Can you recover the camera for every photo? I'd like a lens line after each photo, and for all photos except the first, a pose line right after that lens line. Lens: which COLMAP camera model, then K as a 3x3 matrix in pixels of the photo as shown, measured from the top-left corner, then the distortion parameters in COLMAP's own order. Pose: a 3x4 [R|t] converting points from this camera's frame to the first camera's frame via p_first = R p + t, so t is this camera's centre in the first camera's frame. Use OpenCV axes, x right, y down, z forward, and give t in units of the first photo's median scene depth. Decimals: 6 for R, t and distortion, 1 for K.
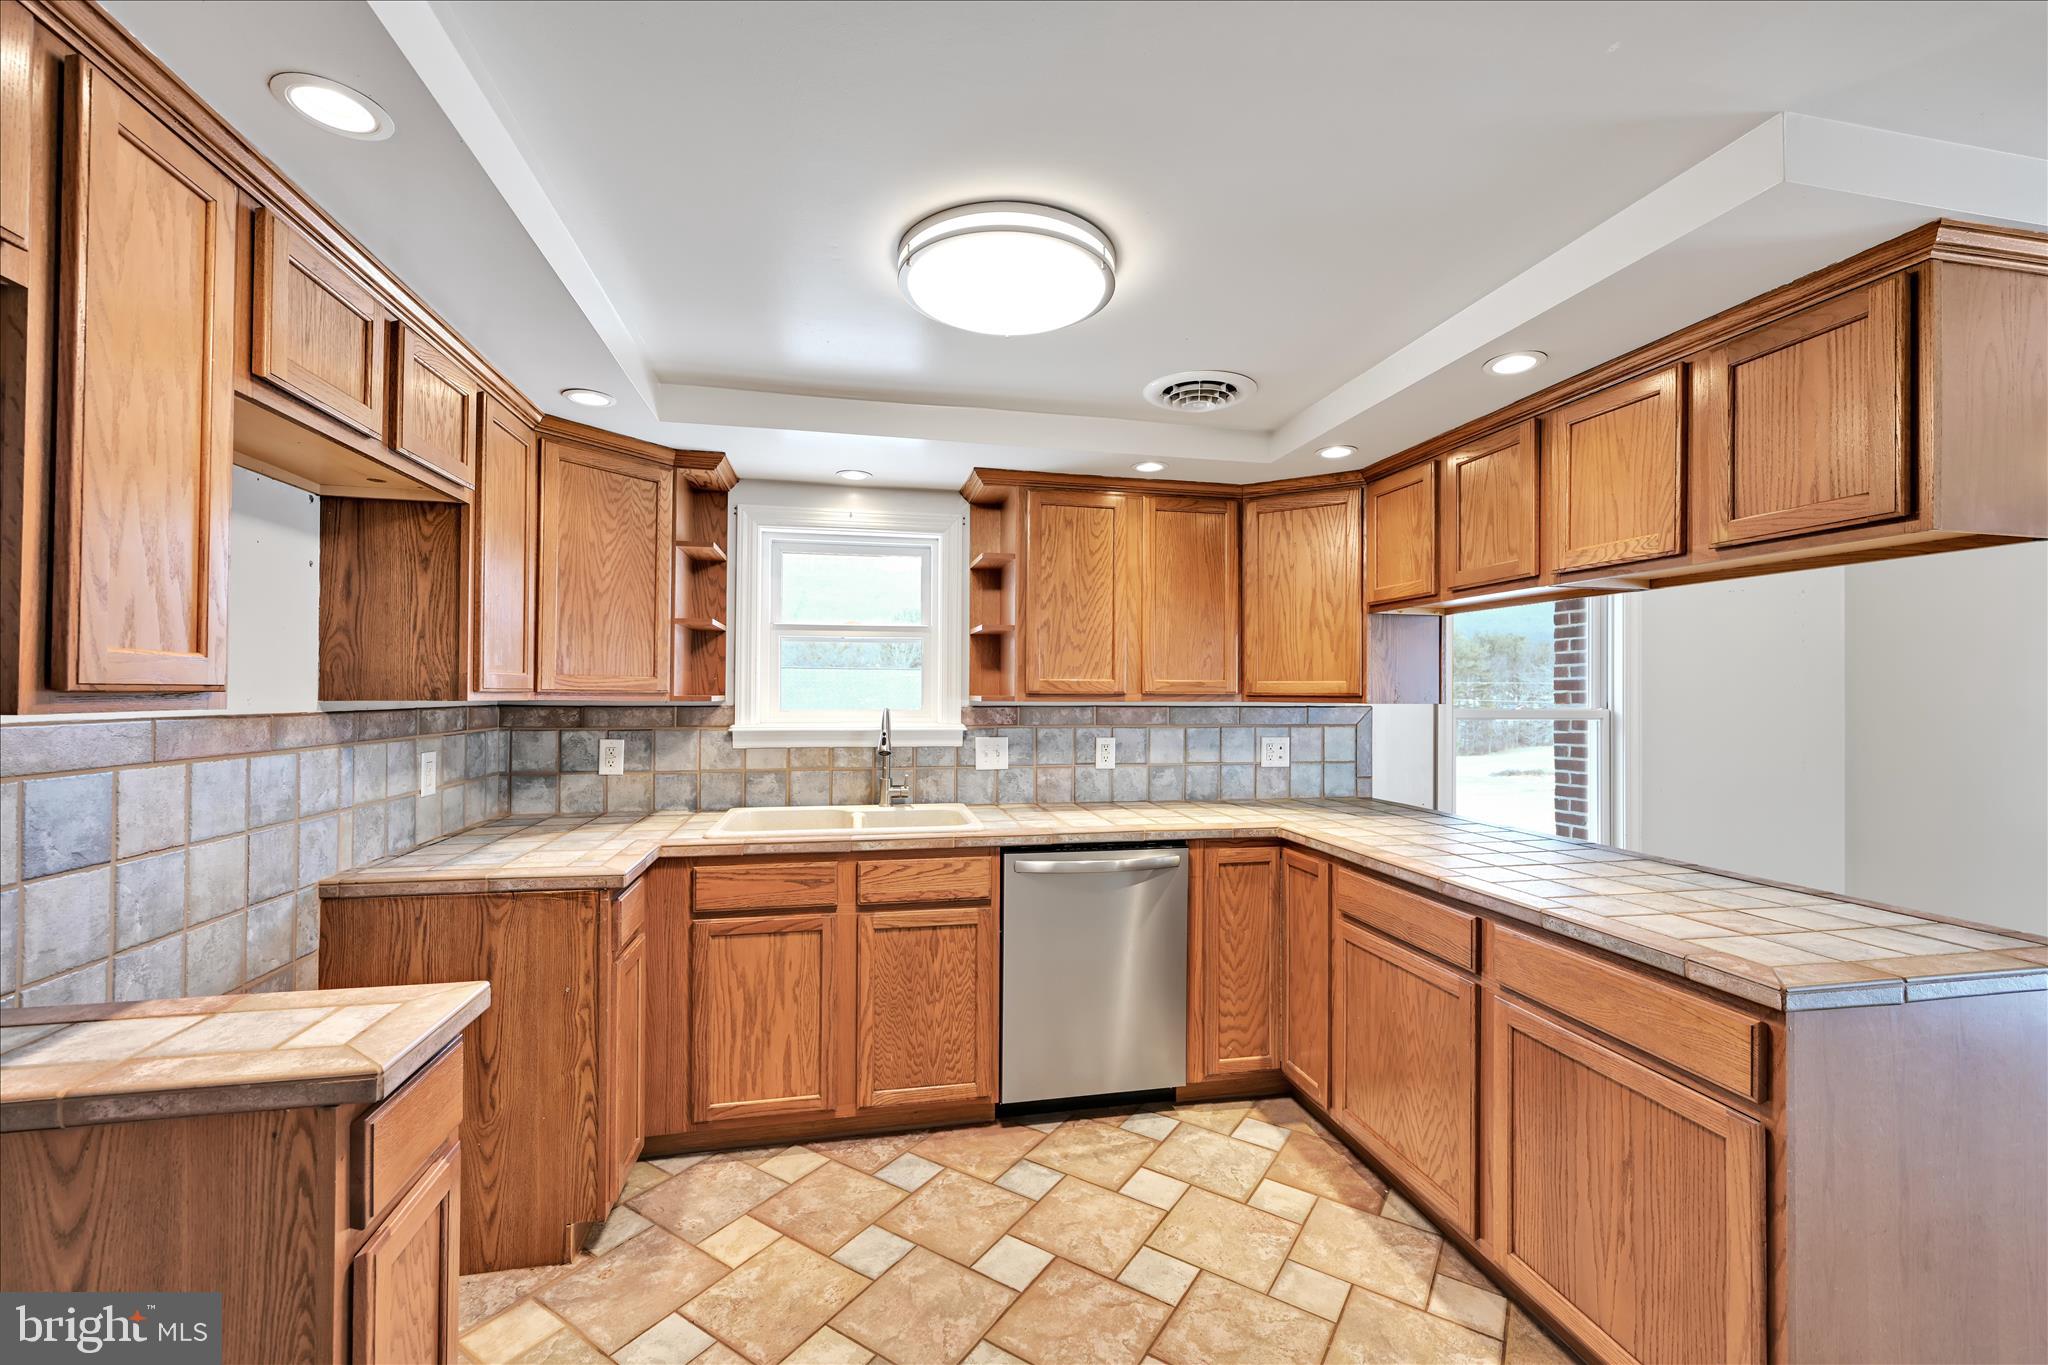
lens RADIAL K [[839.0, 0, 1024.0], [0, 839.0, 682.5], [0, 0, 1]] dist [-0.000652, -0.000243]
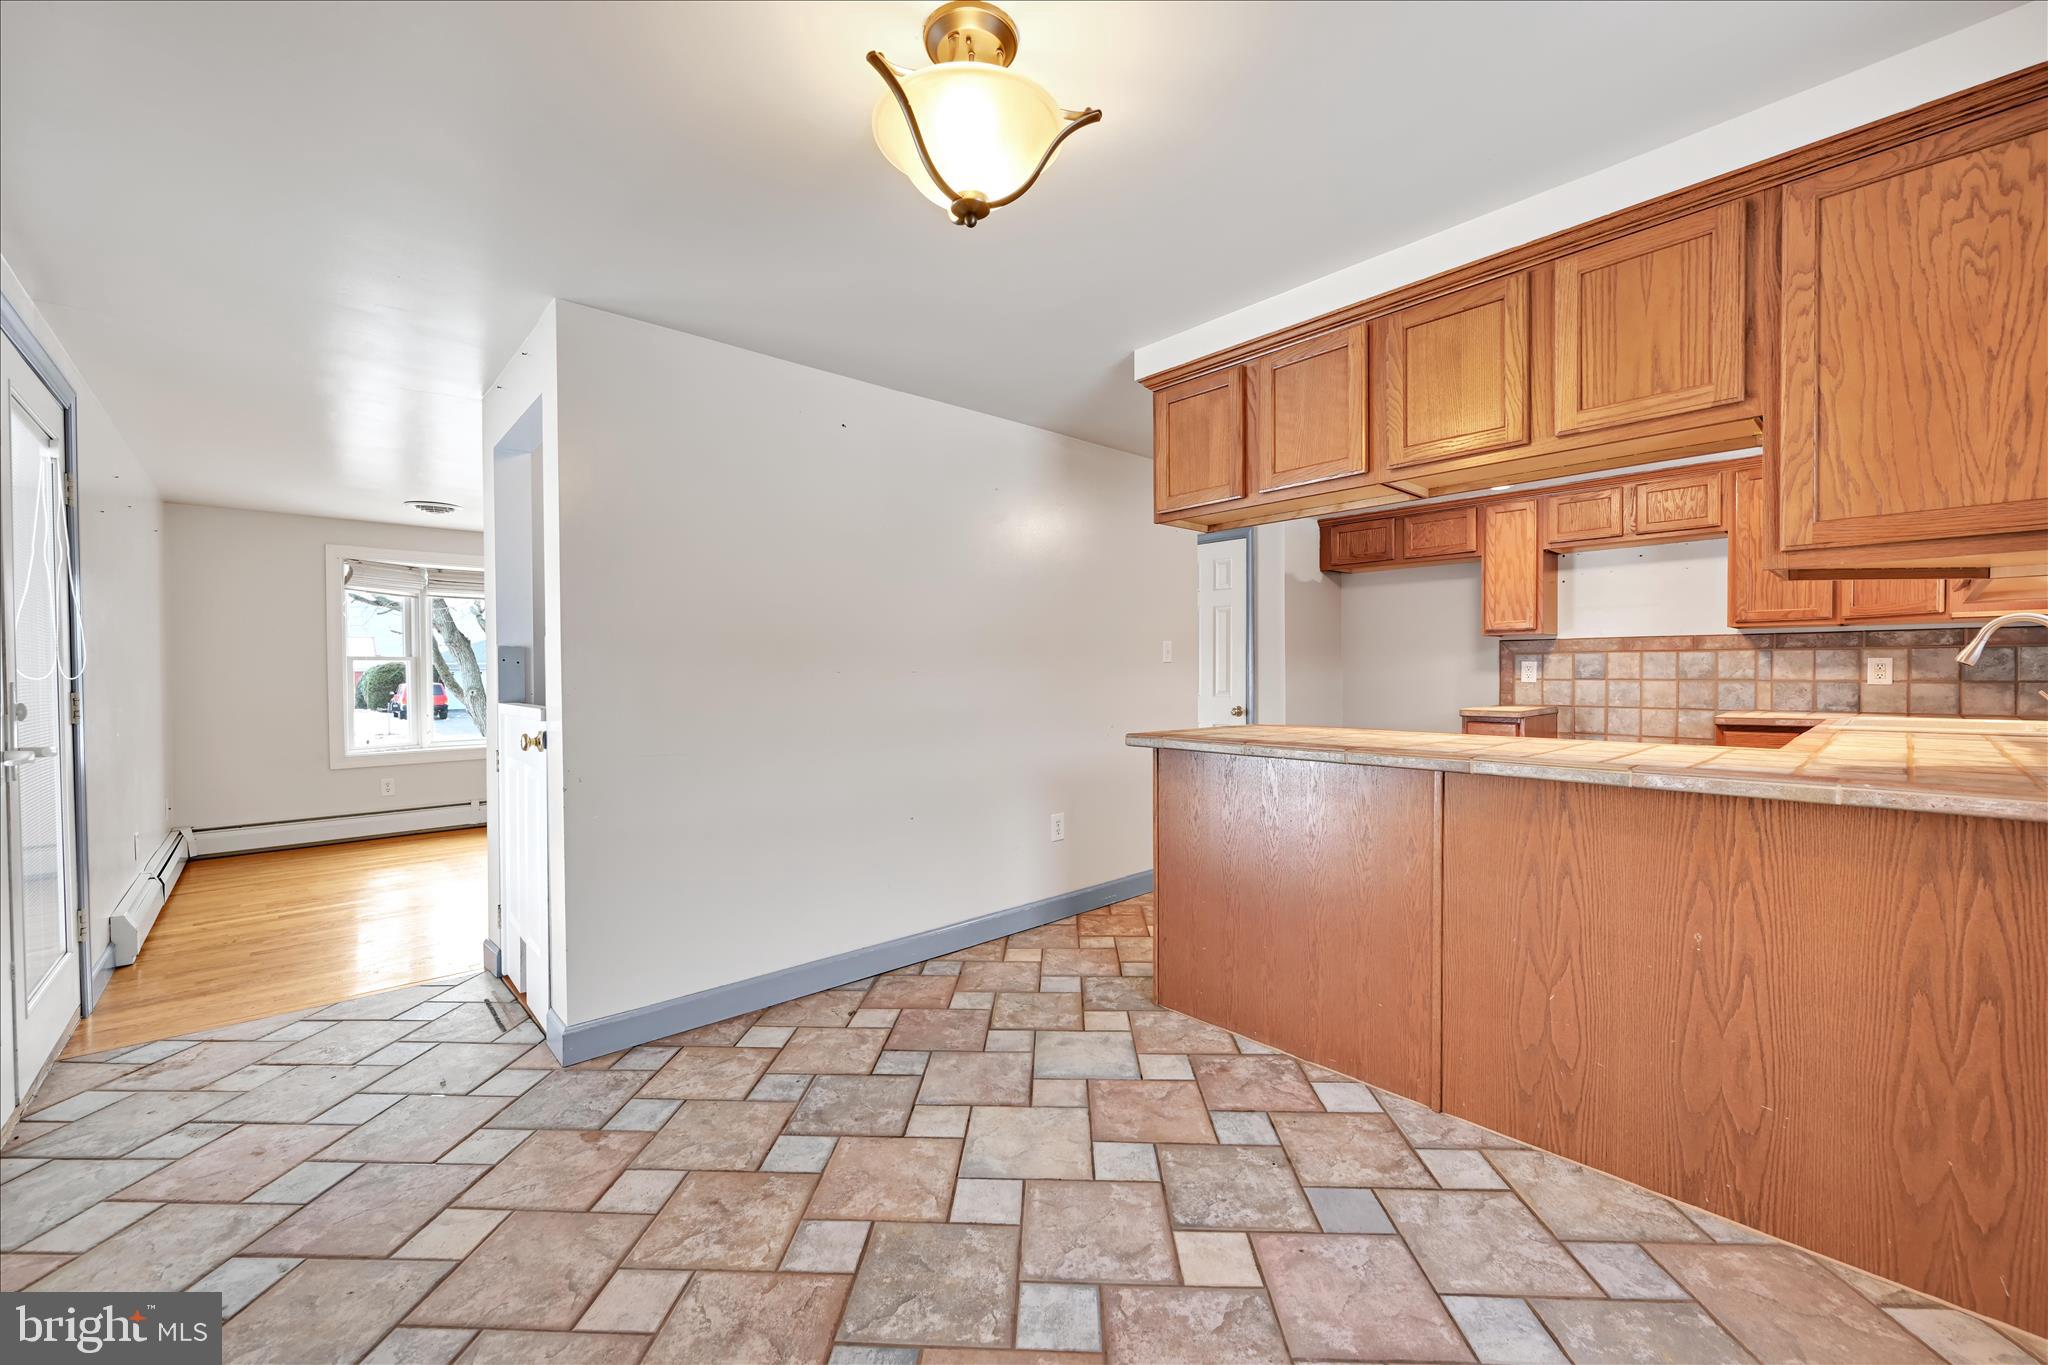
lens RADIAL K [[804.6, 0, 1024.0], [0, 804.6, 682.5], [0, 0, 1]] dist [-0.000372, -0.000060]
pose [[-0.859832, 0.004941, -0.510553, 1.202674], [0.005457, 0.999985, 0.000488, 0.097134], [0.510548, -0.002367, -0.859846, 1.195844]]
